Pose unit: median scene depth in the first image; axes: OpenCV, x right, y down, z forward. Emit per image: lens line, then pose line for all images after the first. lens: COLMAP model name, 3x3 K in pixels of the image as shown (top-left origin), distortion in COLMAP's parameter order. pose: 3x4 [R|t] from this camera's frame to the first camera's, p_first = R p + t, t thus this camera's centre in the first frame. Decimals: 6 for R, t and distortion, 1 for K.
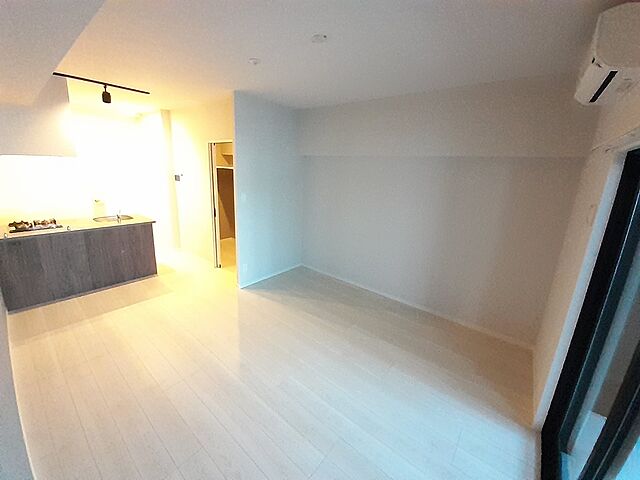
lens RADIAL K [[258.3, 0, 320.9], [0, 258.3, 232.5], [0, 0, 1]] dist [-0.001251, -0.000773]
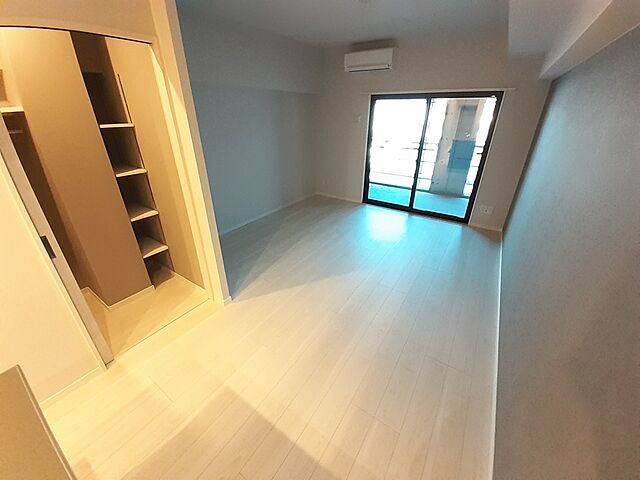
lens RADIAL K [[258.3, 0, 320.9], [0, 258.3, 232.5], [0, 0, 1]] dist [-0.001251, -0.000773]
pose [[-0.101411, -0.468747, 0.877492, -0.988588], [0.234889, 0.845820, 0.478974, -0.230388], [-0.966718, 0.254687, 0.024328, 0.838920]]
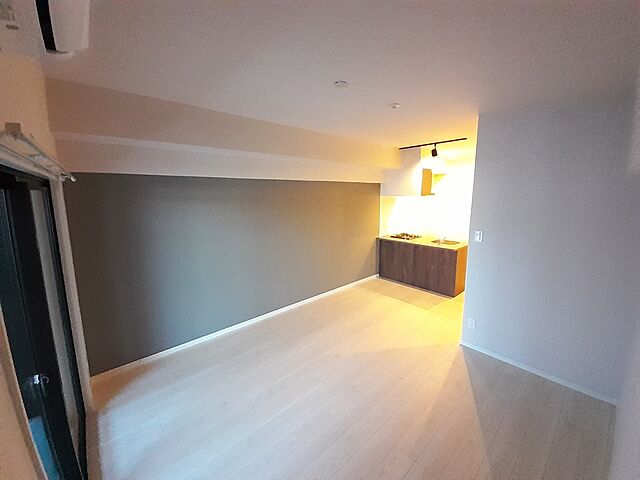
lens RADIAL K [[258.3, 0, 320.9], [0, 258.3, 232.5], [0, 0, 1]] dist [-0.001251, -0.000773]
pose [[-0.176329, 0.106927, -0.978506, 0.646779], [-0.240417, 0.959297, 0.148152, -0.168682], [0.954520, 0.261373, -0.143445, 0.706908]]
